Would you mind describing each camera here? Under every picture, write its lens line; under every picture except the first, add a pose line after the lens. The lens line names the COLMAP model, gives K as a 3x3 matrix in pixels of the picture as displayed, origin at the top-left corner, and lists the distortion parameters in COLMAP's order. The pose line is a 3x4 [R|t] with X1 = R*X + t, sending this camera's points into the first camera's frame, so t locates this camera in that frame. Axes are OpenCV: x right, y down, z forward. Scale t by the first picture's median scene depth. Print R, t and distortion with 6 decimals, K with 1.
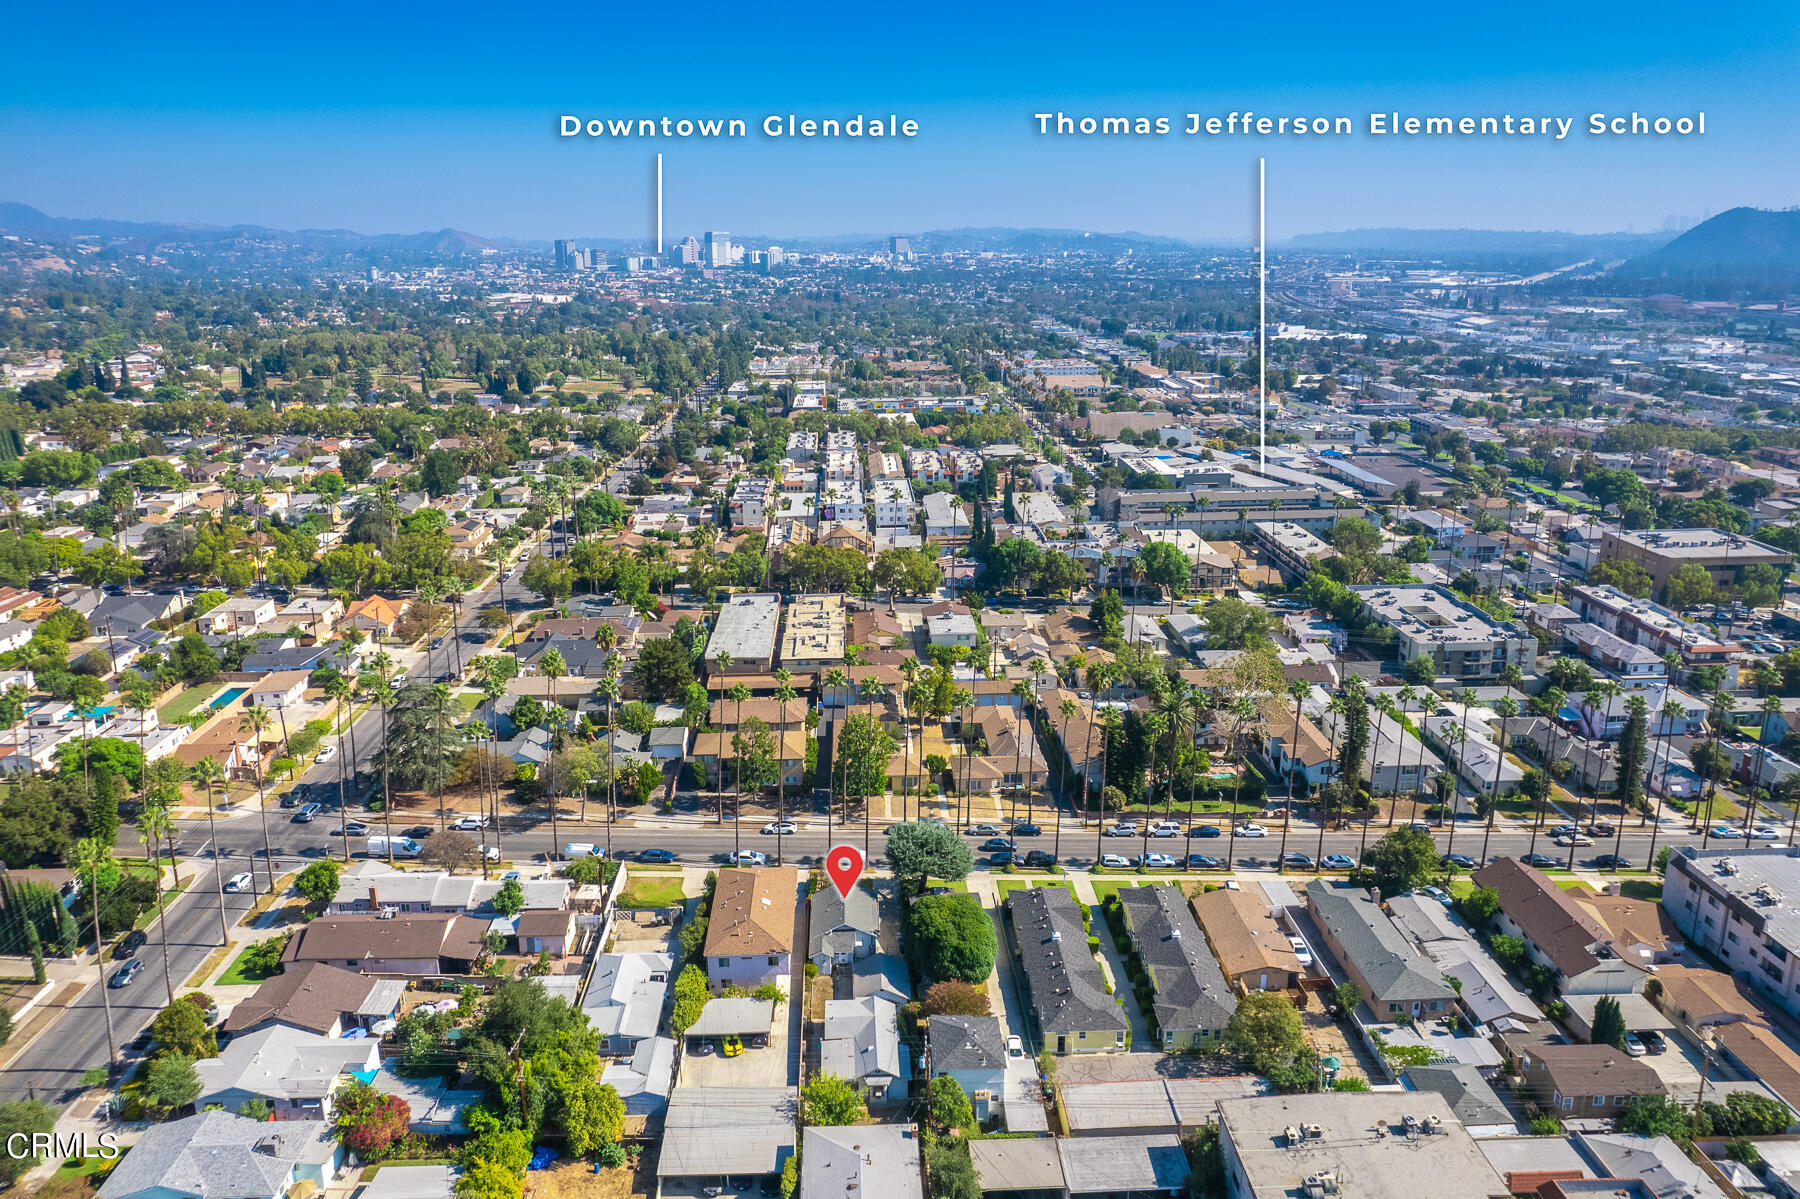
lens RADIAL K [[1152.5, 0, 893.5], [0, 1152.5, 600.3], [0, 0, 1]] dist [-0.082173, 0.075682]
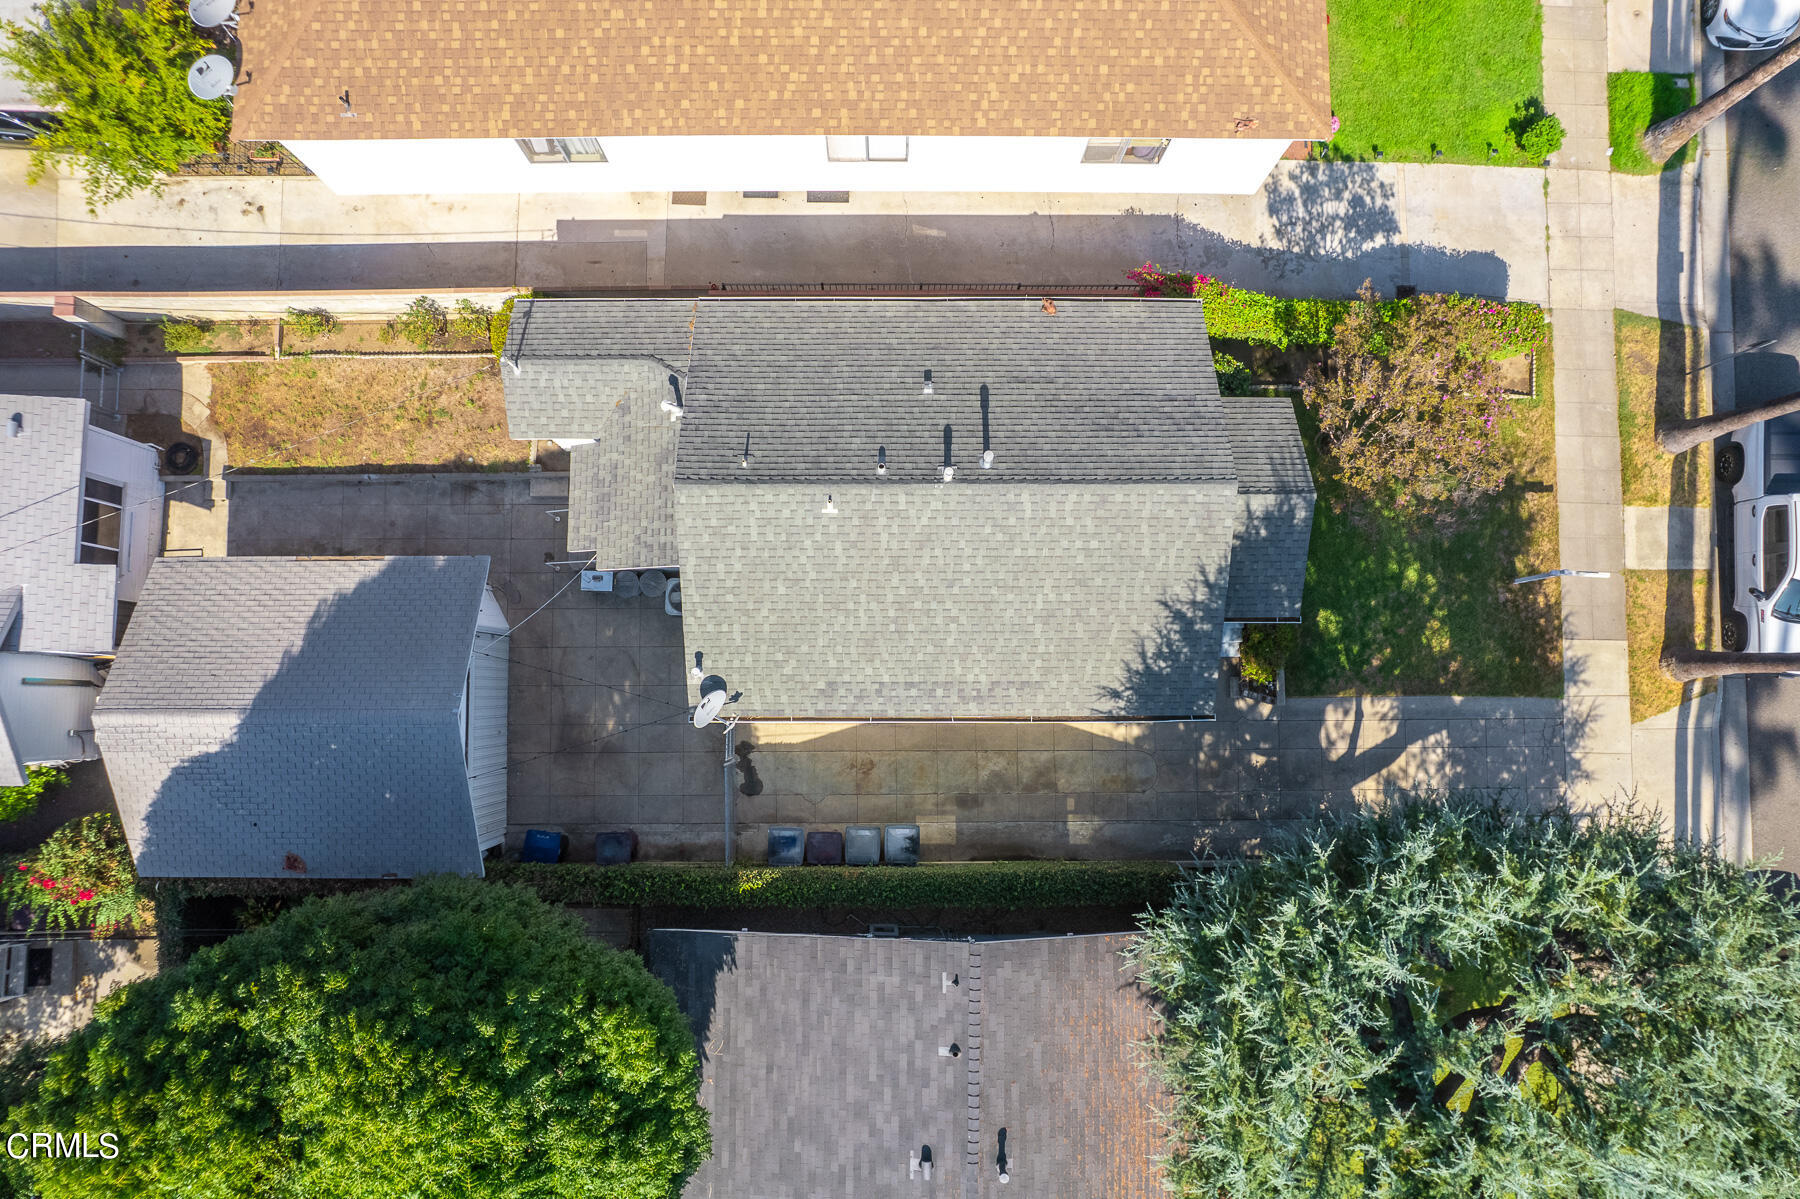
lens RADIAL K [[1152.5, 0, 893.5], [0, 1152.5, 600.3], [0, 0, 1]] dist [-0.082173, 0.075682]
pose [[-0.043011, 0.995502, -0.084414, -0.016622], [-0.293750, 0.068156, 0.953449, 0.132626], [0.954914, 0.065806, 0.289497, 0.980604]]
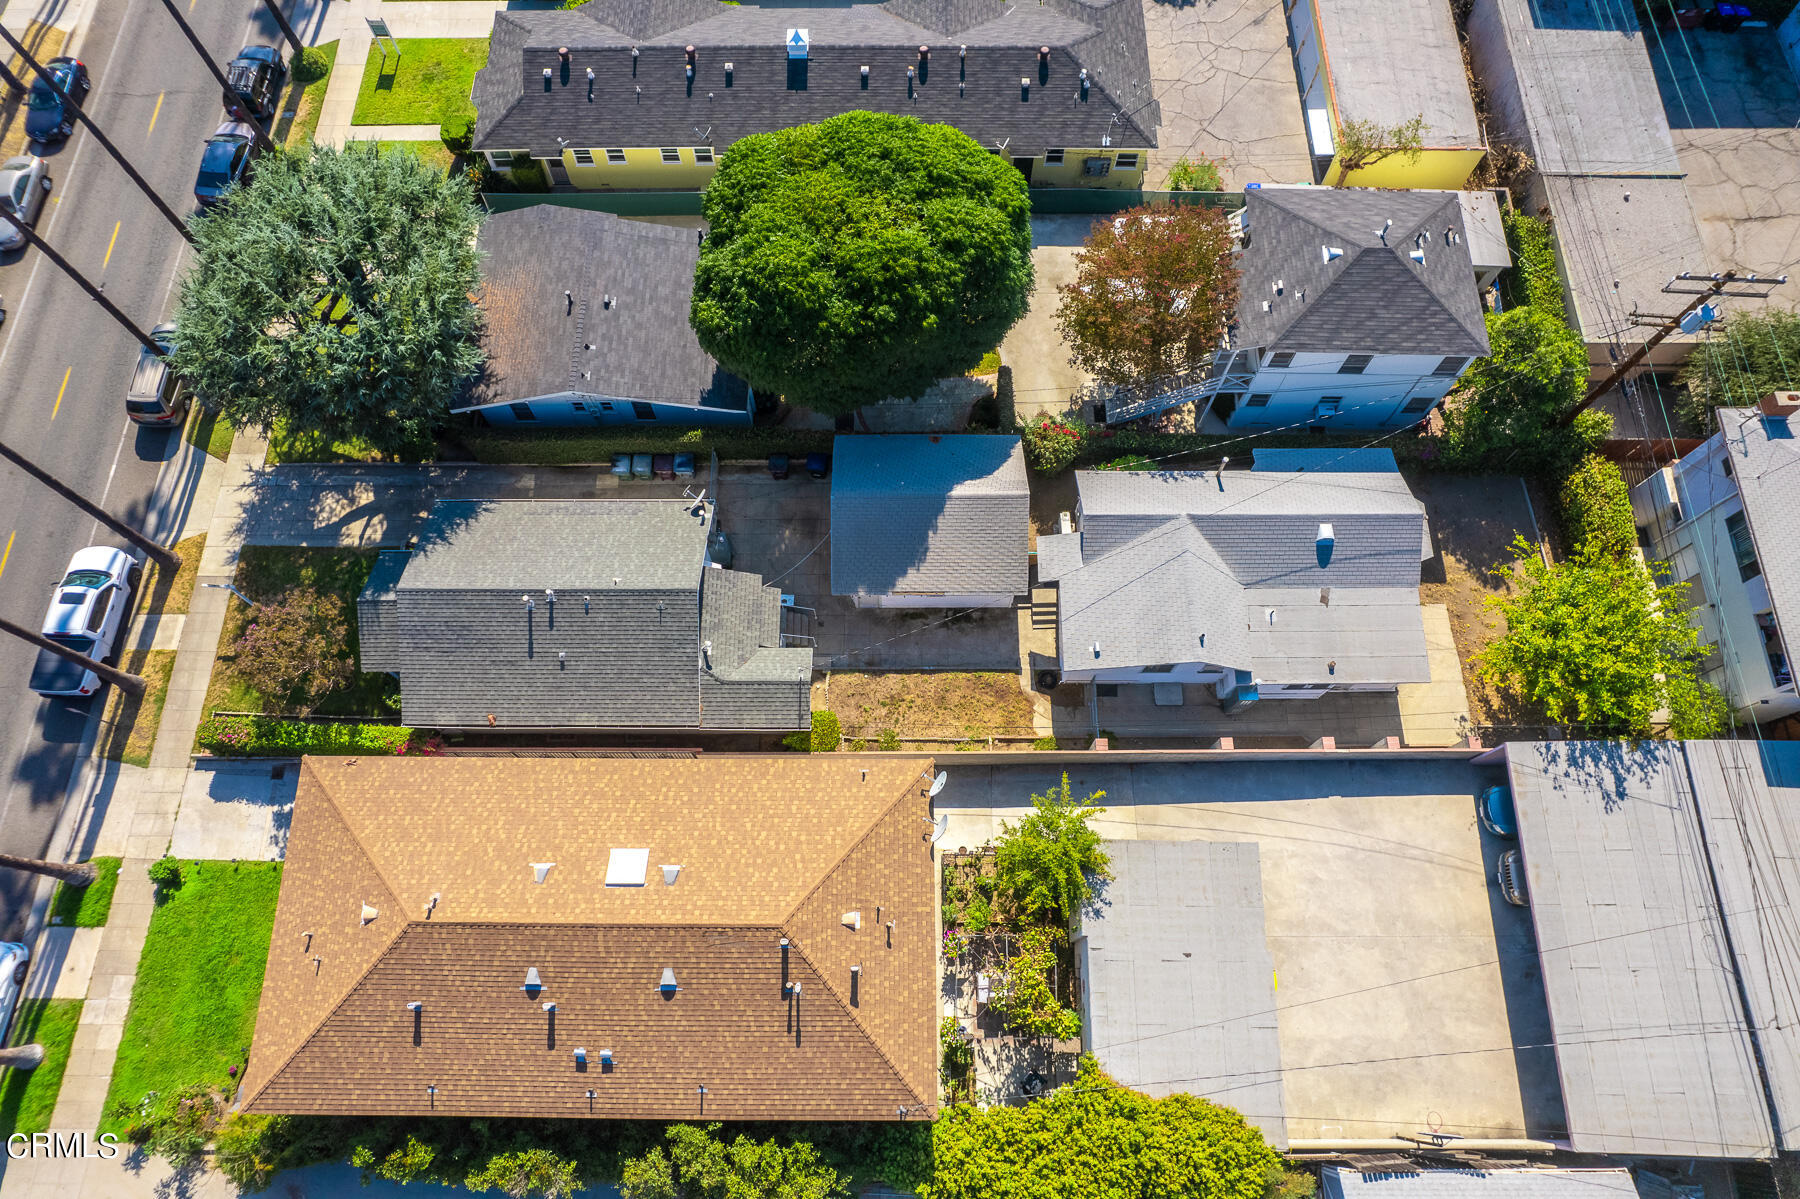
lens RADIAL K [[1152.5, 0, 893.5], [0, 1152.5, 600.3], [0, 0, 1]] dist [-0.082173, 0.075682]
pose [[0.046405, -0.932829, 0.357318, -0.140837], [0.289881, 0.354886, 0.888833, 0.051729], [-0.955937, 0.062334, 0.286878, 0.872450]]
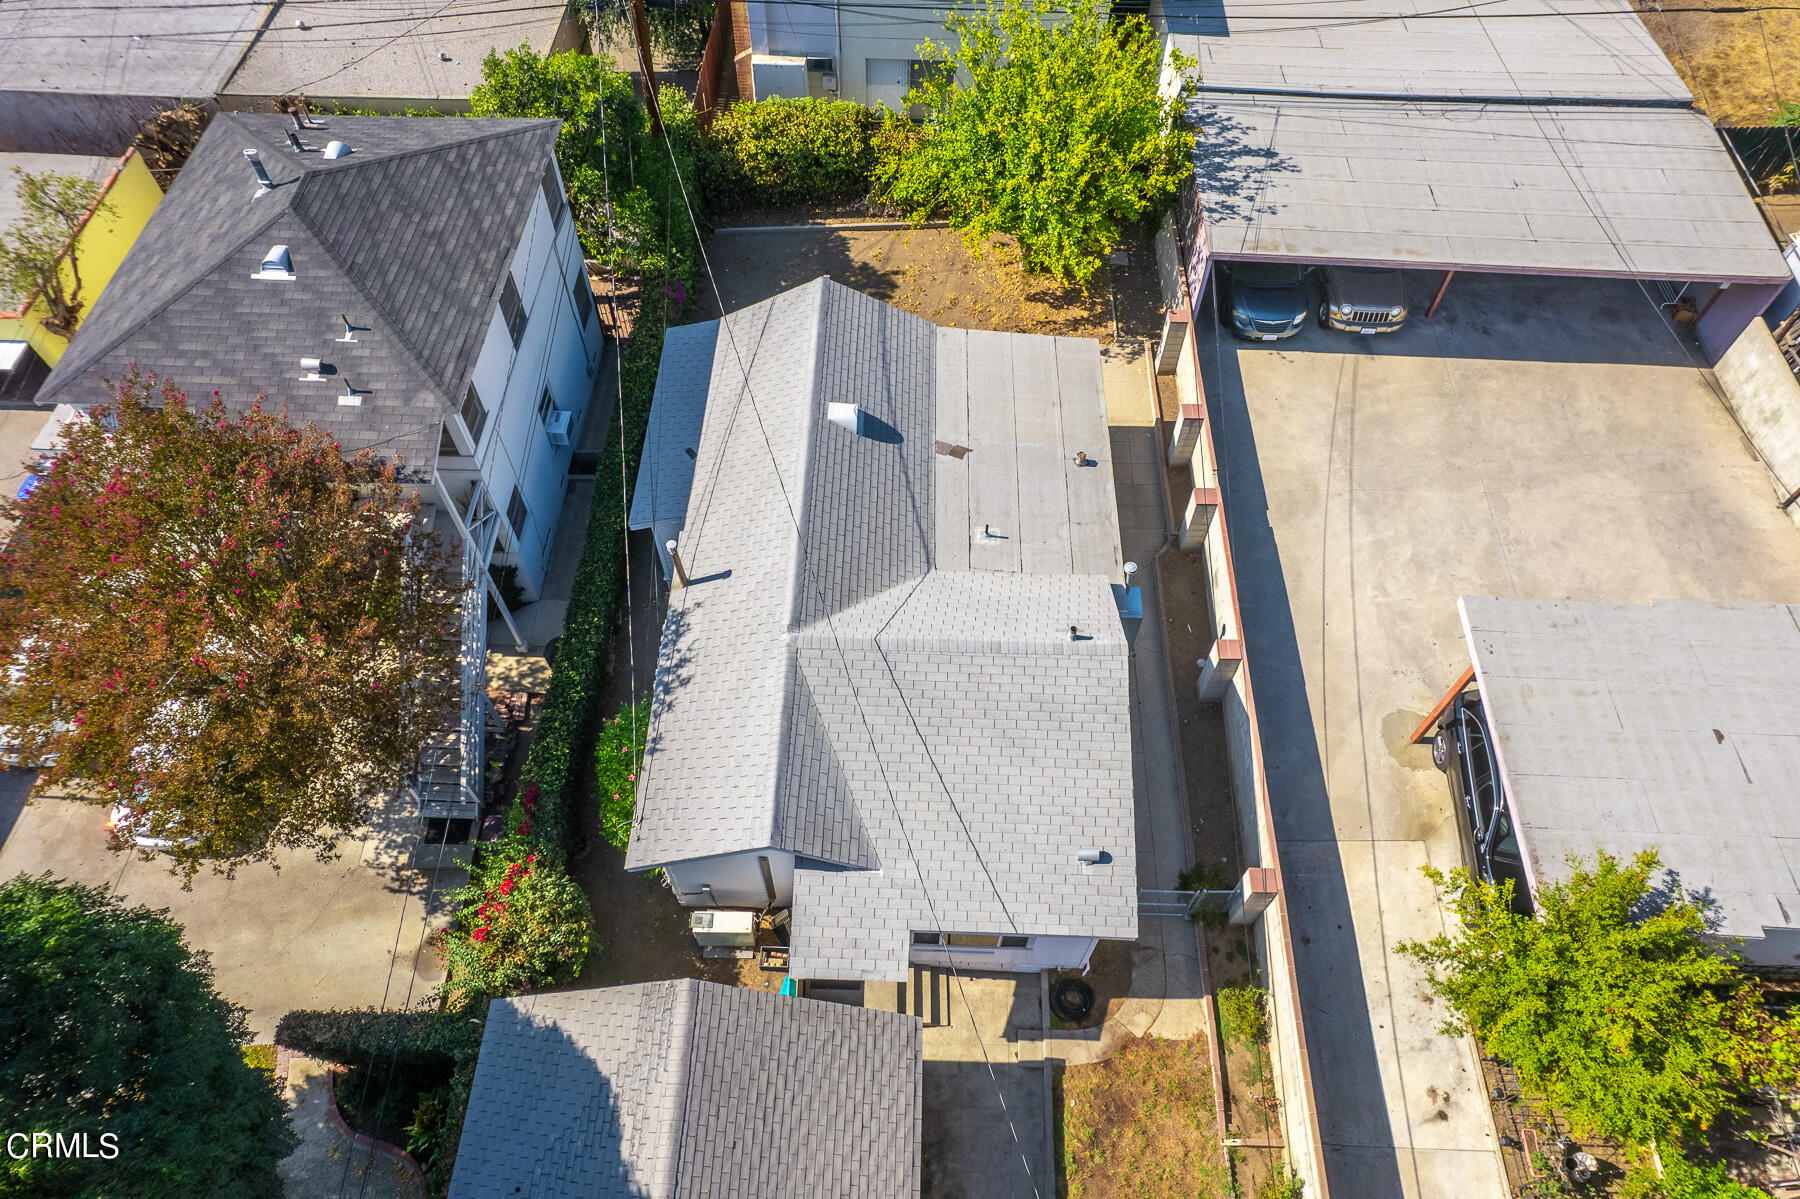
lens RADIAL K [[1152.5, 0, 893.5], [0, 1152.5, 600.3], [0, 0, 1]] dist [-0.082173, 0.075682]
pose [[-0.996796, -0.065031, 0.046570, -0.031979], [0.025655, 0.291524, 0.956219, 0.194598], [-0.075760, 0.954350, -0.288922, 0.917113]]
